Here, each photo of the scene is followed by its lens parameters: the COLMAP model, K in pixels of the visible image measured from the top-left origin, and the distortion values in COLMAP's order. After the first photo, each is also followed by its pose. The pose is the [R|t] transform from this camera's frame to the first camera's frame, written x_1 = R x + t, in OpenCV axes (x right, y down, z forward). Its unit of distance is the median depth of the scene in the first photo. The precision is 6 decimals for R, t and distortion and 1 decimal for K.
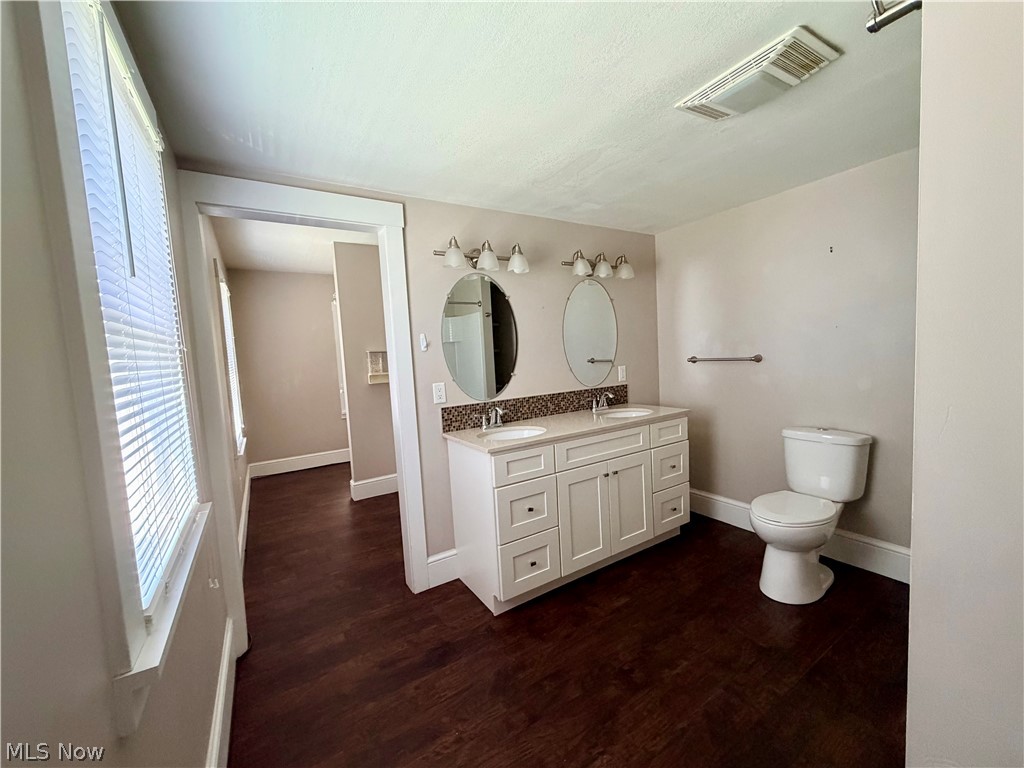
lens RADIAL K [[404.7, 0, 512.0], [0, 404.7, 384.0], [0, 0, 1]] dist [-0.000129, -0.000078]
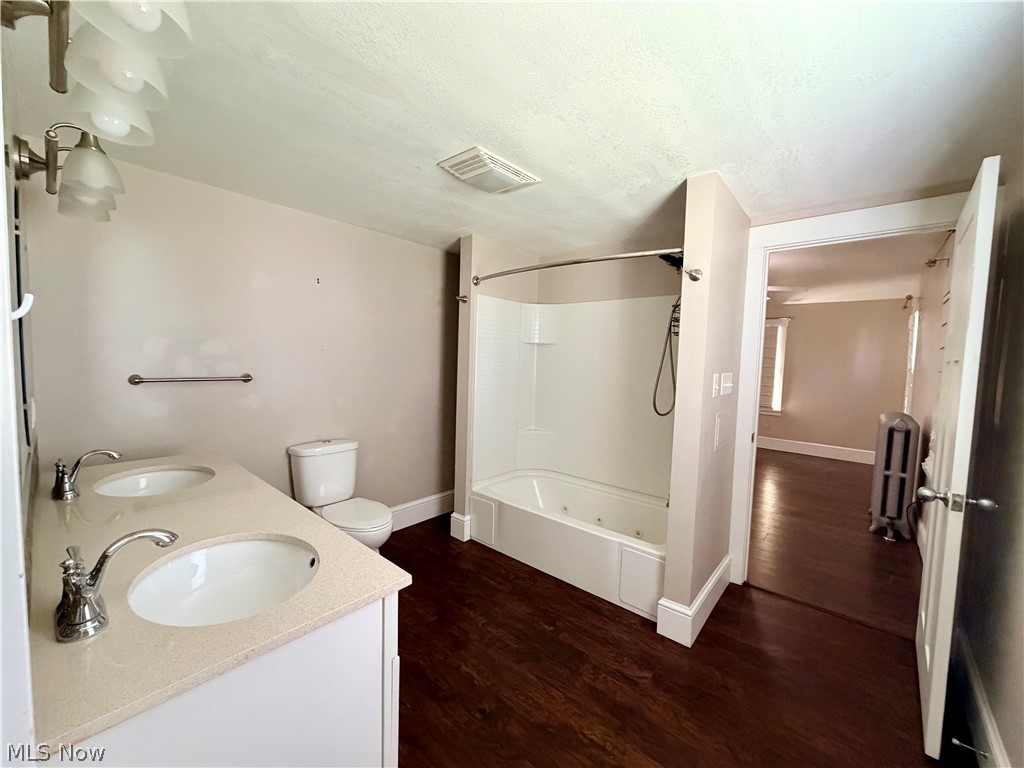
lens RADIAL K [[404.7, 0, 512.0], [0, 404.7, 384.0], [0, 0, 1]] dist [-0.000129, -0.000078]
pose [[-0.295791, -0.008926, 0.955211, -0.615256], [0.060330, 0.997786, 0.028005, -0.066497], [-0.953346, 0.065911, -0.294597, 1.167870]]
